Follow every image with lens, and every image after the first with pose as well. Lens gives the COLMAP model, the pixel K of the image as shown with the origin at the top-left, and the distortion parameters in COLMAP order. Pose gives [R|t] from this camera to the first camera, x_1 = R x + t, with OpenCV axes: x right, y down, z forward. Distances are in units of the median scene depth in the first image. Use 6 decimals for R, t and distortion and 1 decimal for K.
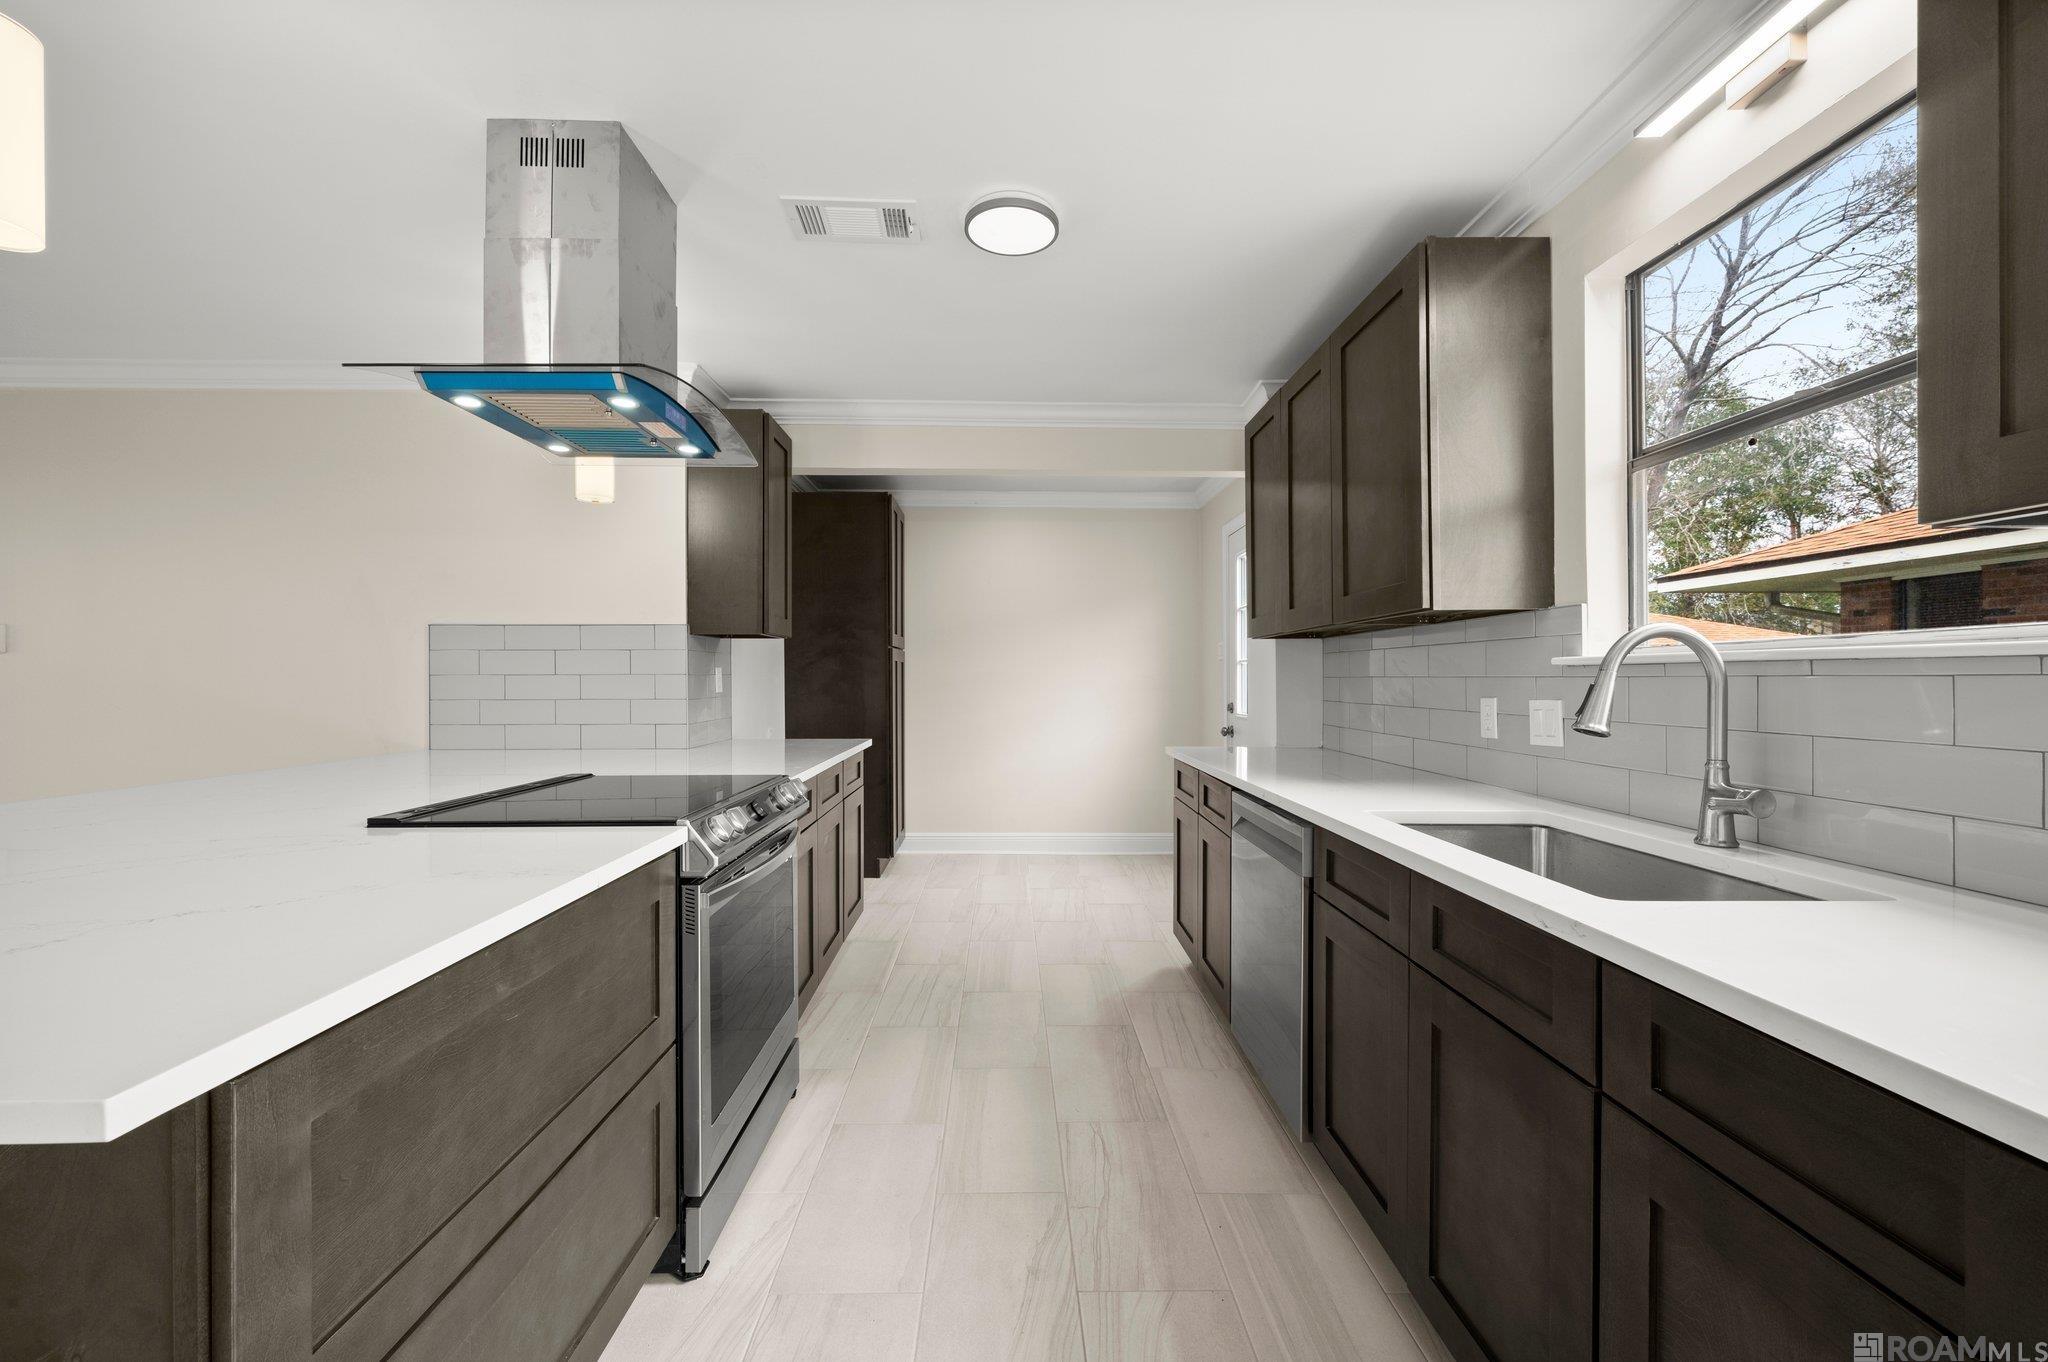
lens RADIAL K [[827.0, 0, 1012.4], [0, 827.0, 675.4], [0, 0, 1]] dist [0.001465, -0.000167]
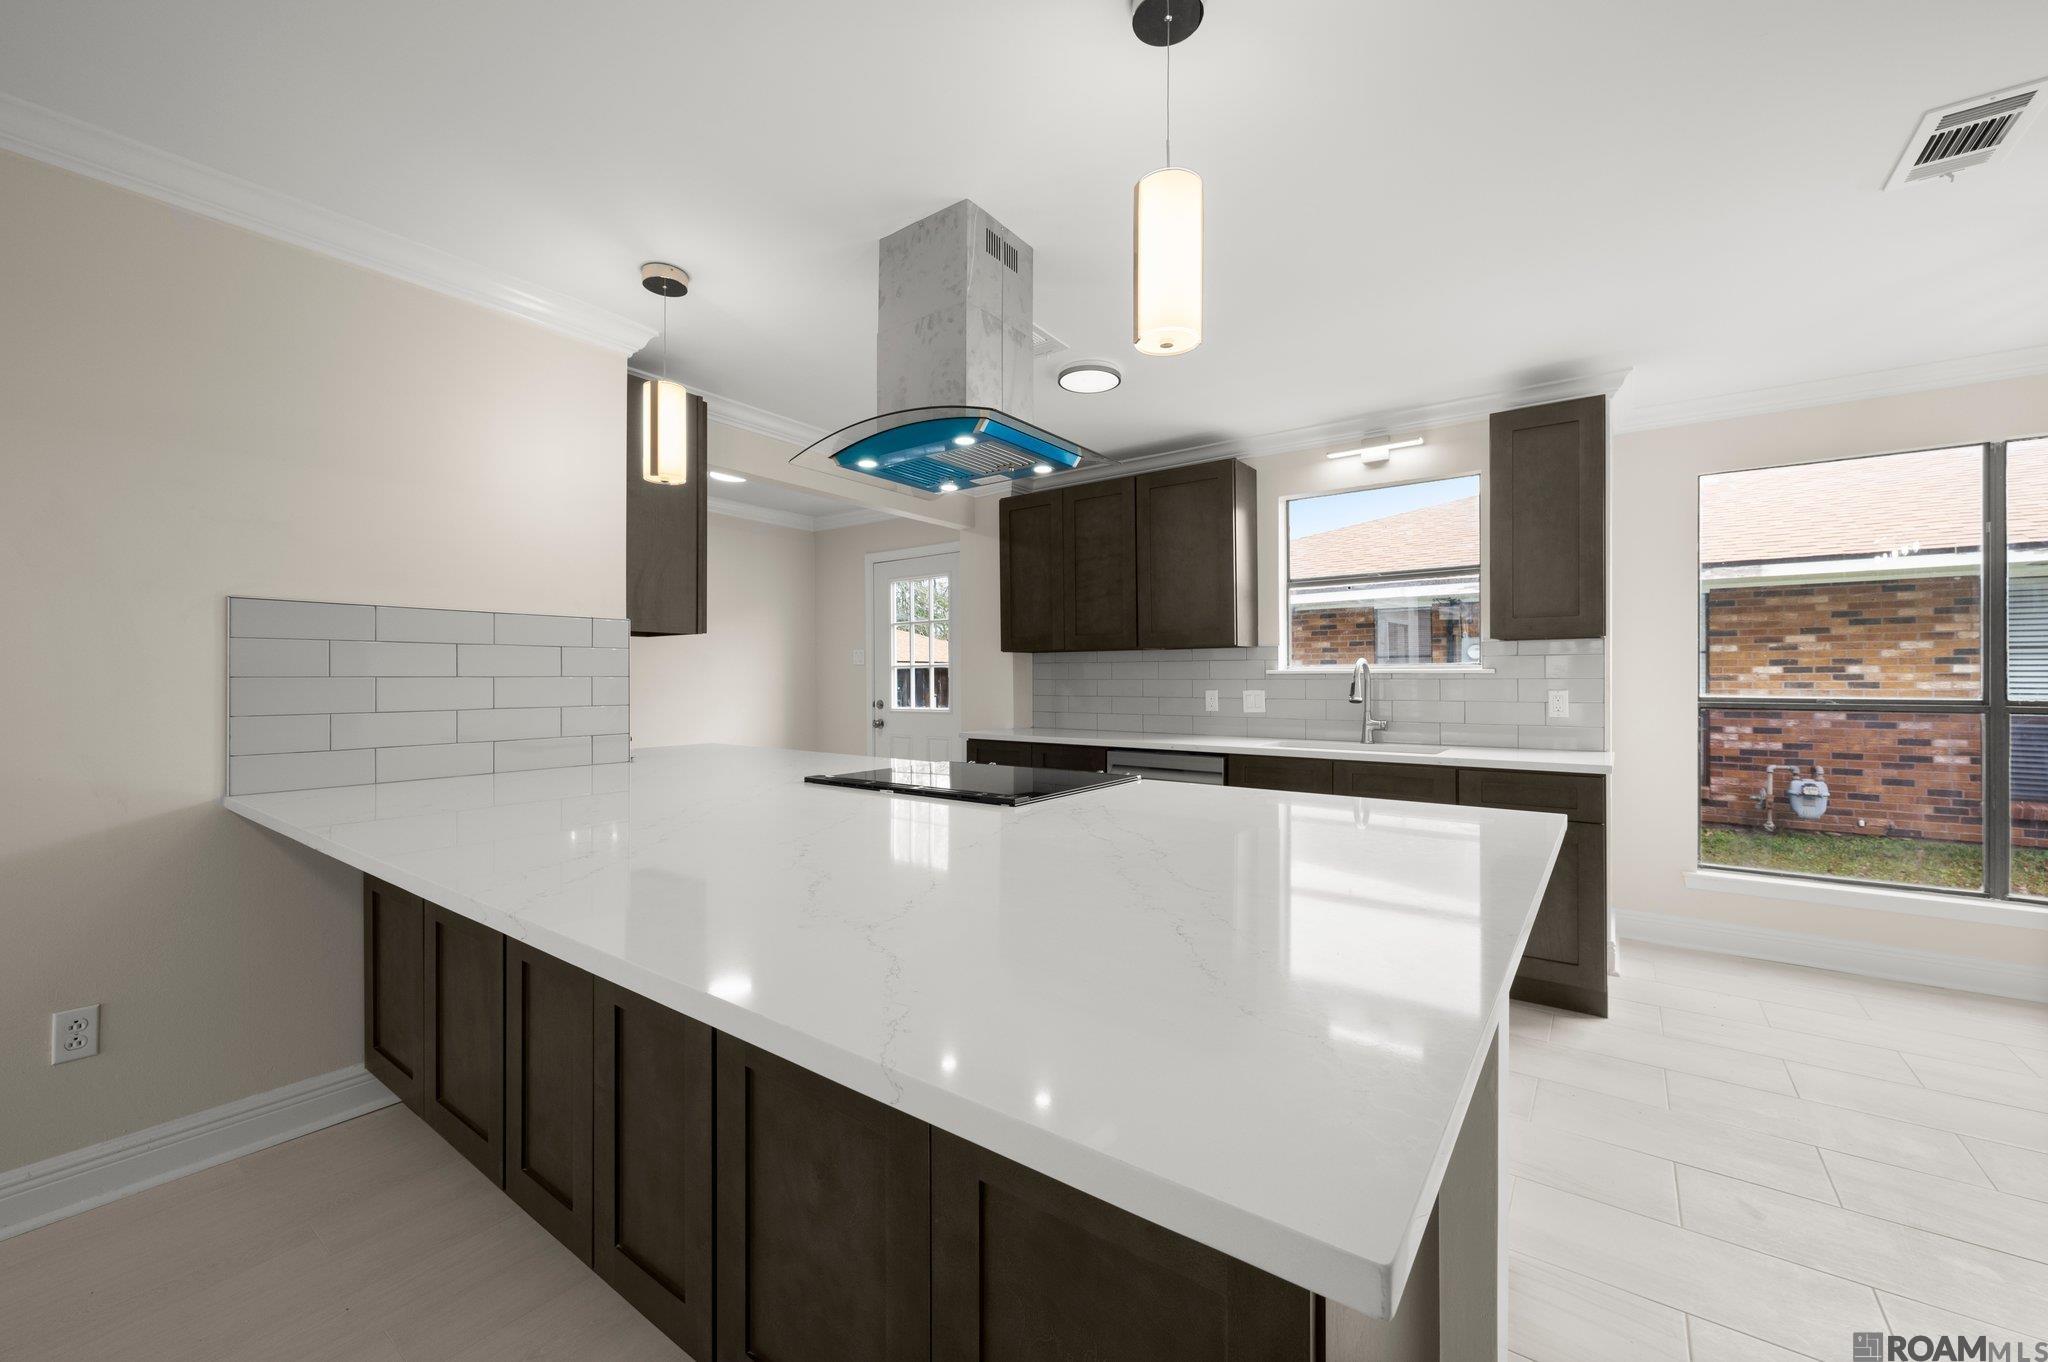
lens RADIAL K [[827.0, 0, 1032.1], [0, 827.0, 676.6], [0, 0, 1]] dist [0.001465, -0.000167]
pose [[0.590881, 0.002101, 0.806756, -0.937549], [-0.001946, 0.999997, -0.001180, -0.001184], [-0.806756, -0.000873, 0.590884, 0.148922]]
